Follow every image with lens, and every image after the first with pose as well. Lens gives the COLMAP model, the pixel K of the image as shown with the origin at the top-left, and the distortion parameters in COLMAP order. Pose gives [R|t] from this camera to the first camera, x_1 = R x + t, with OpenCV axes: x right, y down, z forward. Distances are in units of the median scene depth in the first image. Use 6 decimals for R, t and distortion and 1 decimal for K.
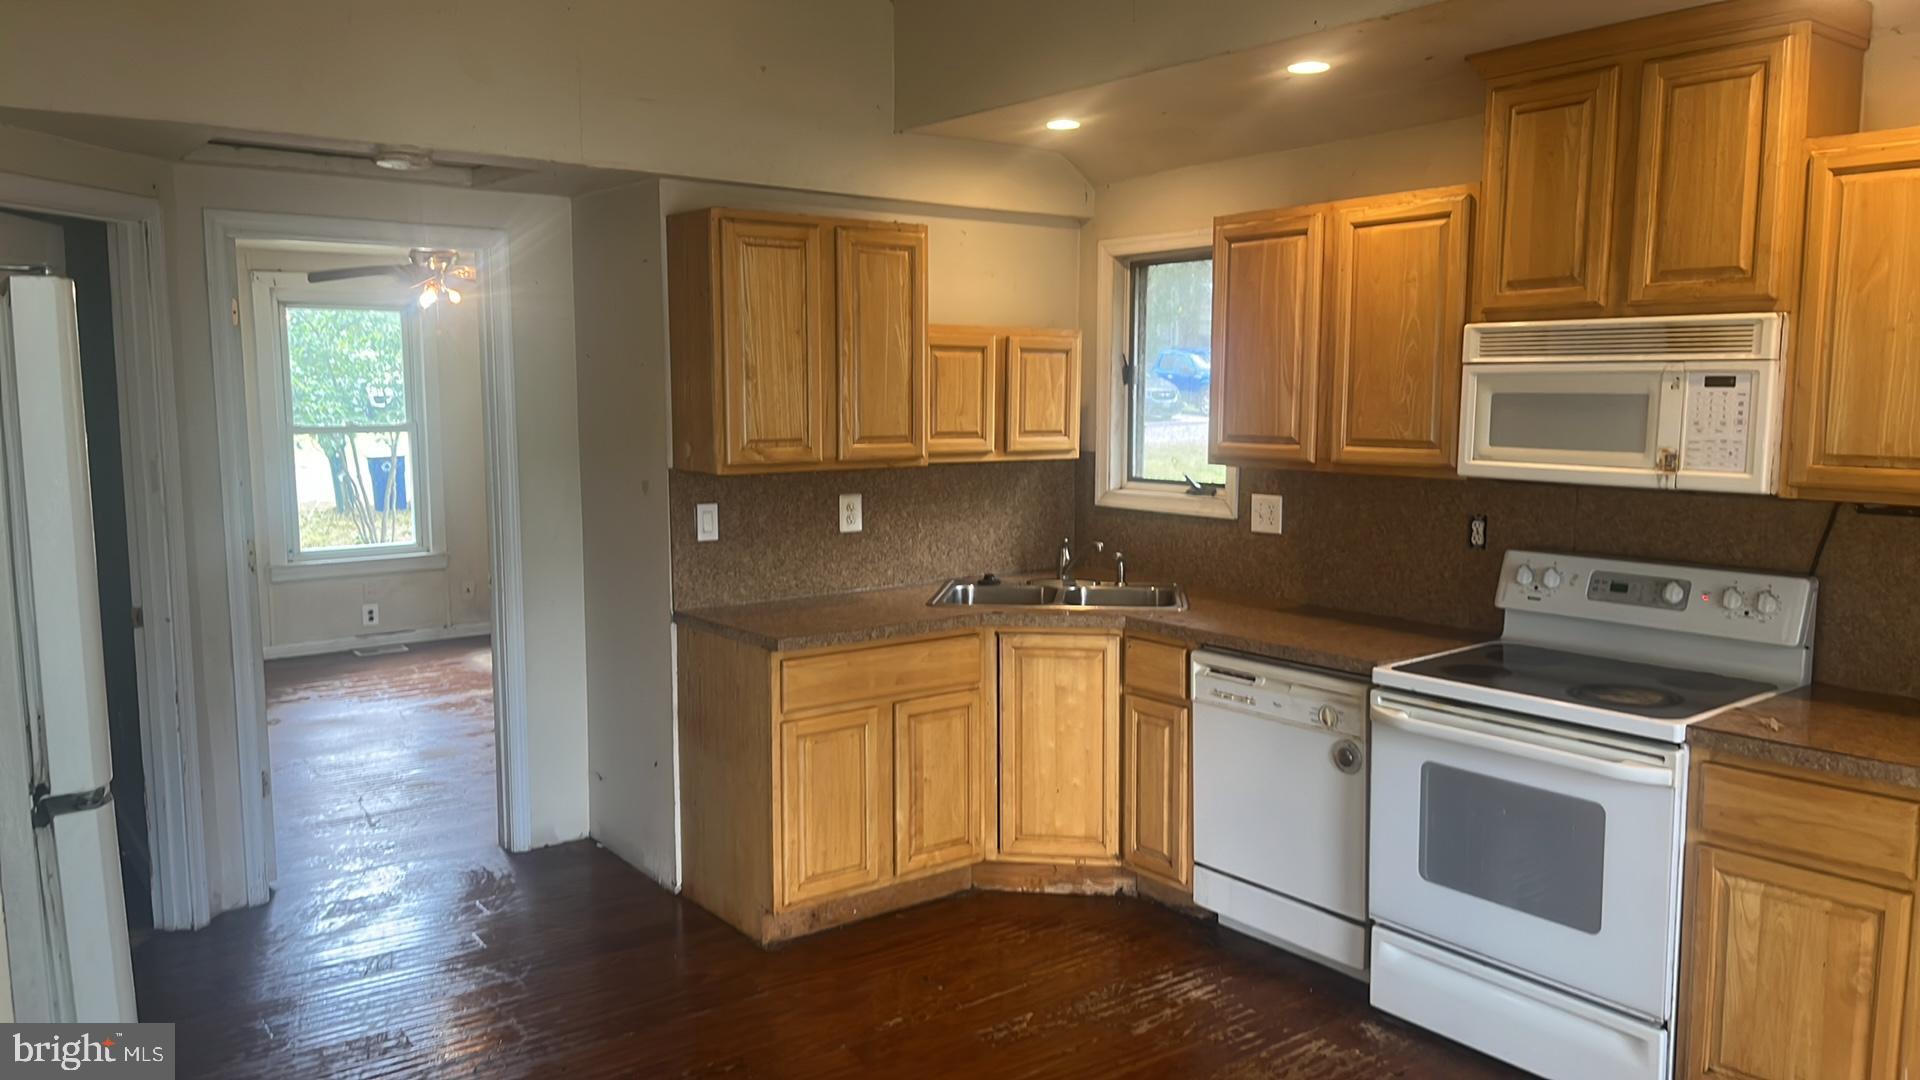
lens RADIAL K [[1409.1, 0, 964.9], [0, 1409.1, 543.8], [0, 0, 1]] dist [0.043760, -0.056040]
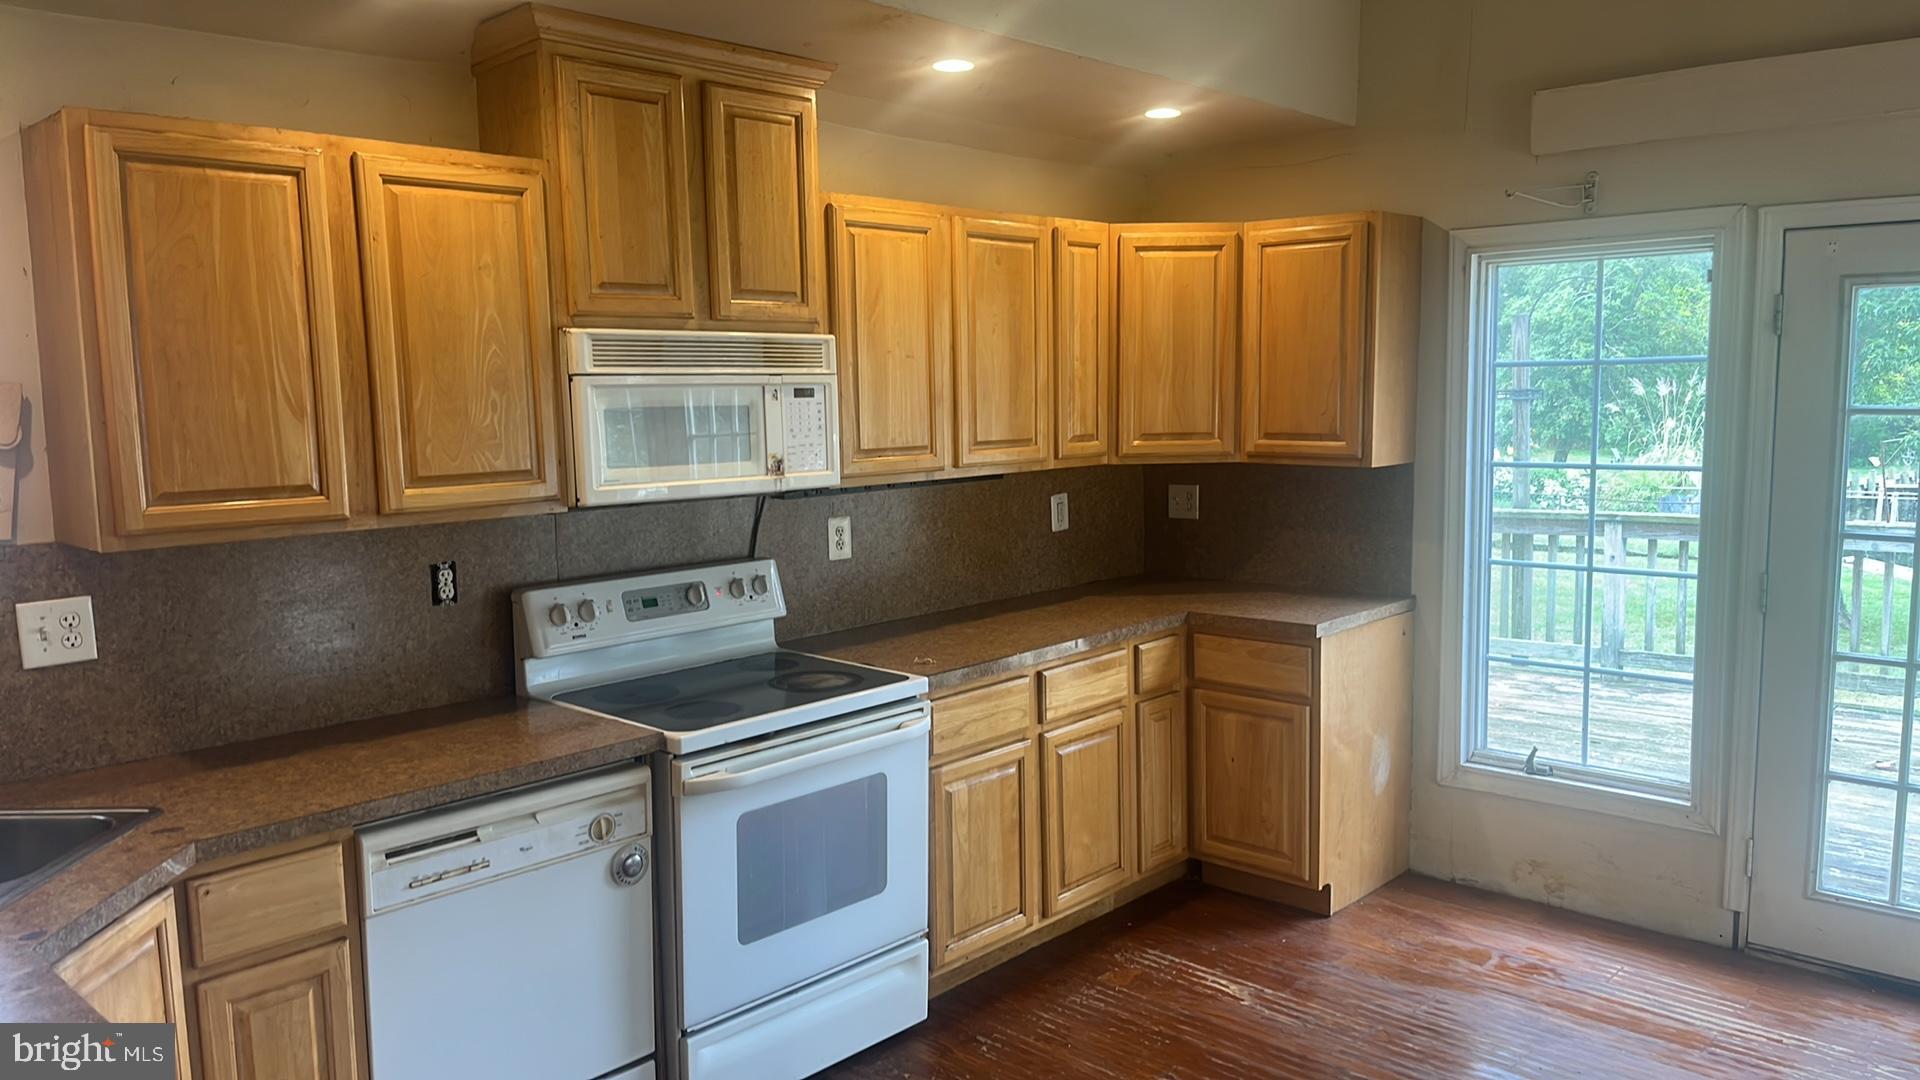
lens RADIAL K [[1409.1, 0, 955.8], [0, 1409.1, 545.1], [0, 0, 1]] dist [0.043760, -0.056040]
pose [[-0.171545, -0.107070, 0.979341, -0.551120], [0.127591, 0.983290, 0.129852, -0.112457], [-0.976879, 0.147231, -0.155017, 0.964861]]
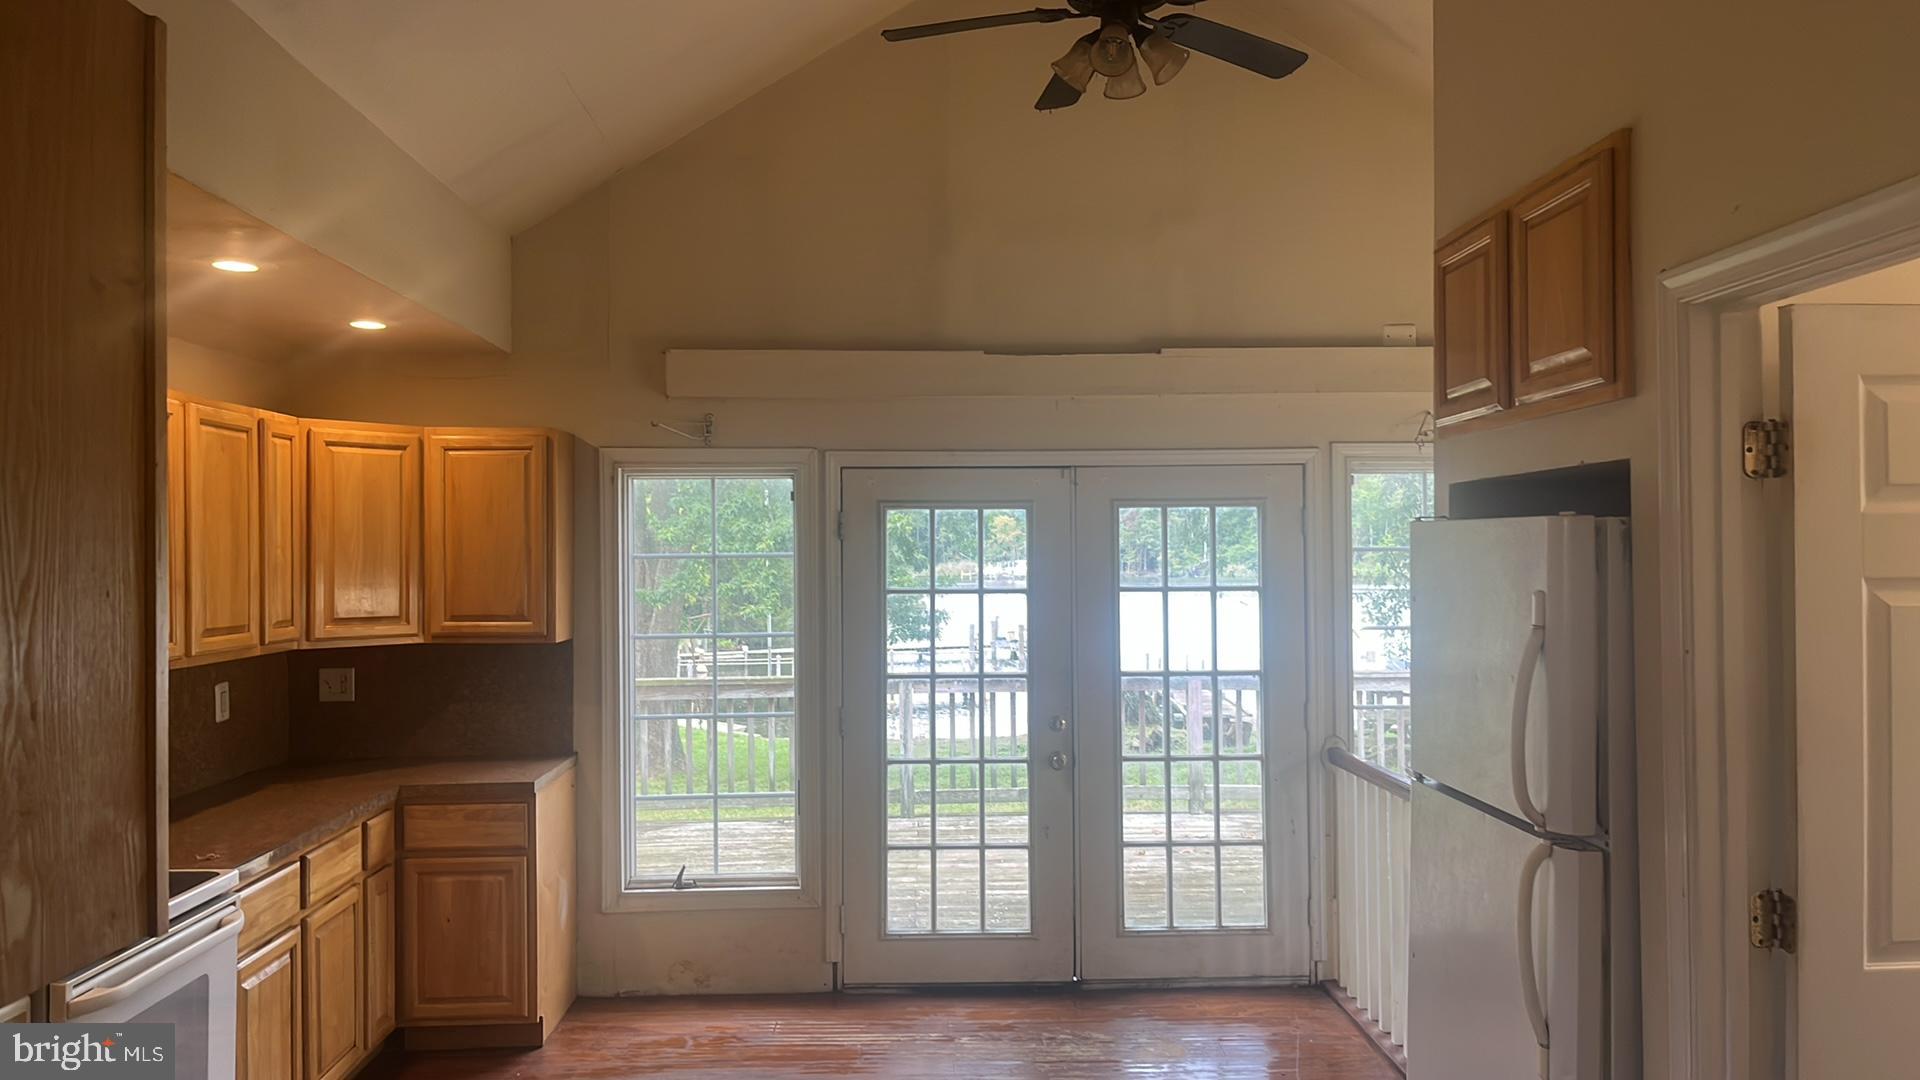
lens RADIAL K [[1409.1, 0, 962.9], [0, 1409.1, 536.5], [0, 0, 1]] dist [0.043760, -0.056040]
pose [[-0.826736, 0.014634, 0.562400, -0.553408], [0.071872, 0.994218, 0.079783, -0.145615], [-0.557981, 0.106380, -0.823007, 1.205863]]
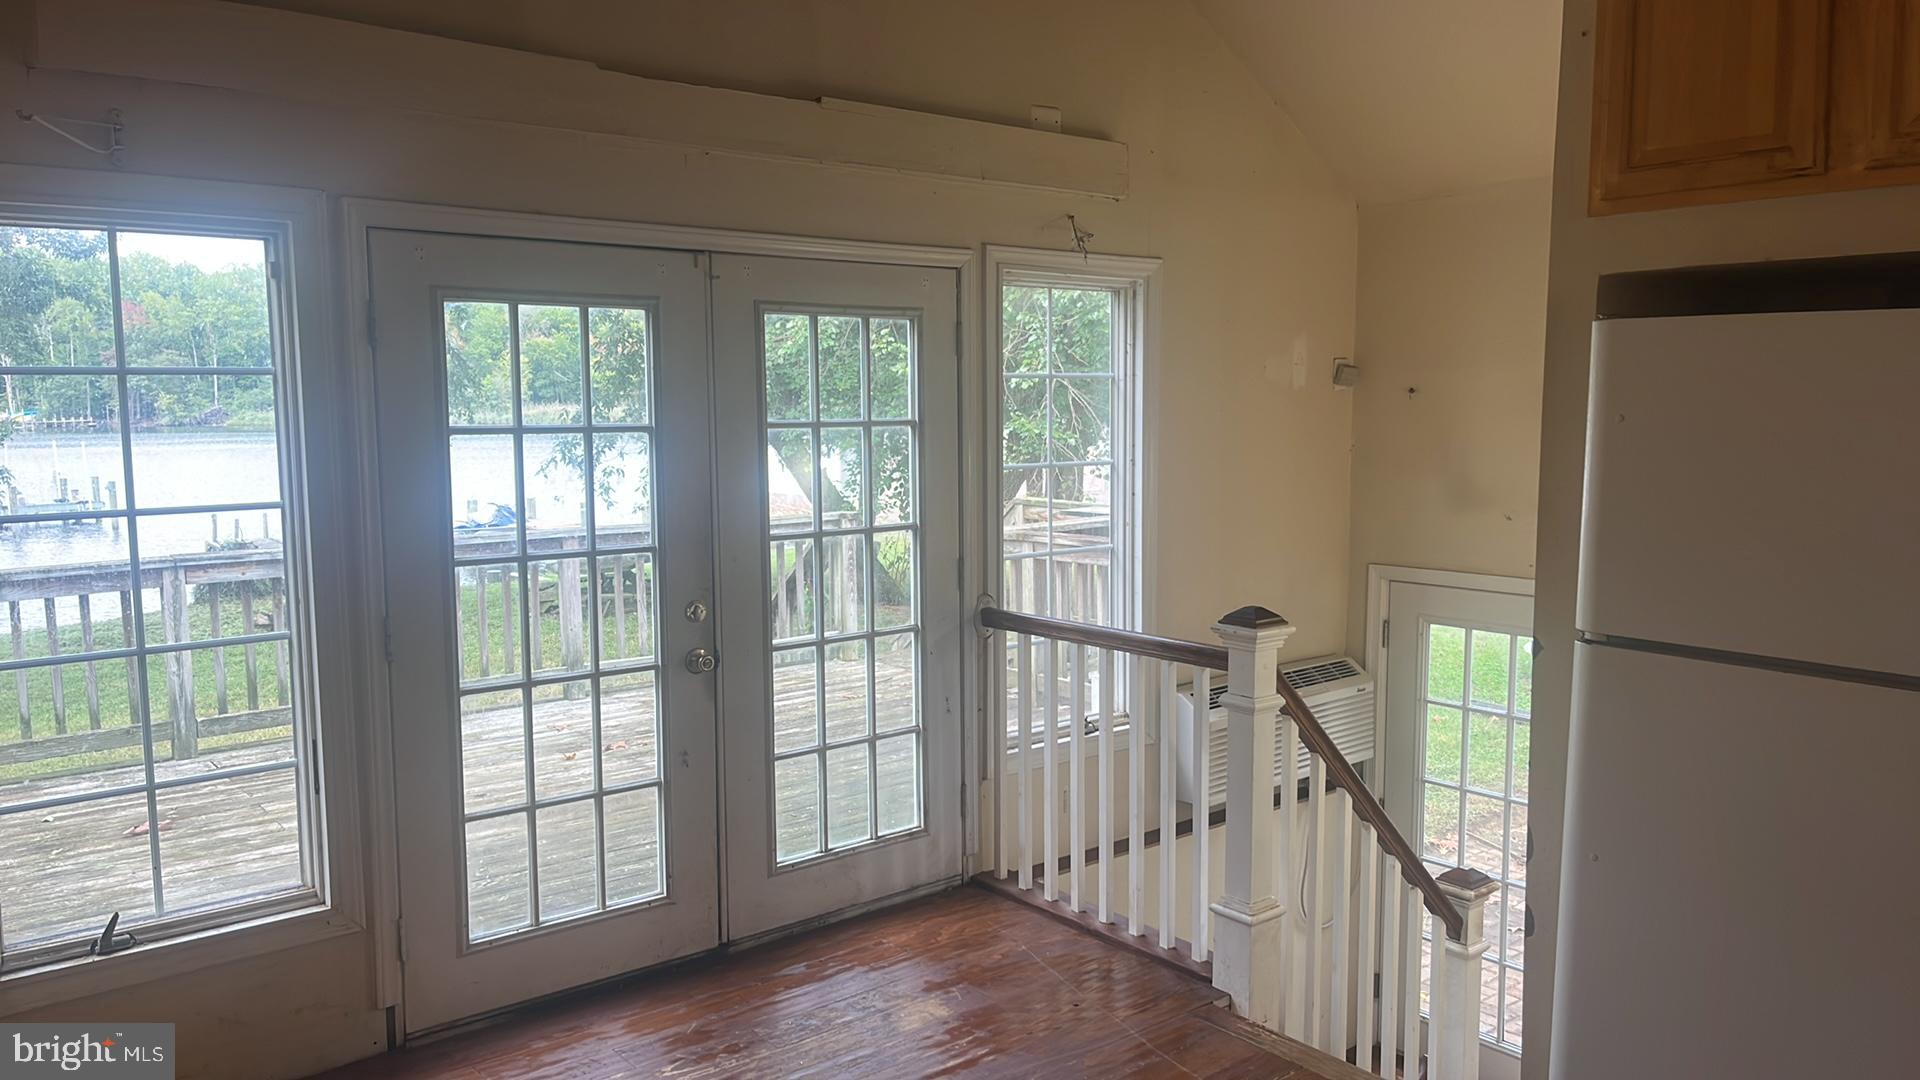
lens RADIAL K [[1409.1, 0, 964.0], [0, 1409.1, 537.7], [0, 0, 1]] dist [0.043760, -0.056040]
pose [[-0.998211, 0.012673, -0.058427, -0.158027], [0.000008, 0.977305, 0.211836, -0.120613], [0.059786, 0.211457, -0.975557, 1.074823]]
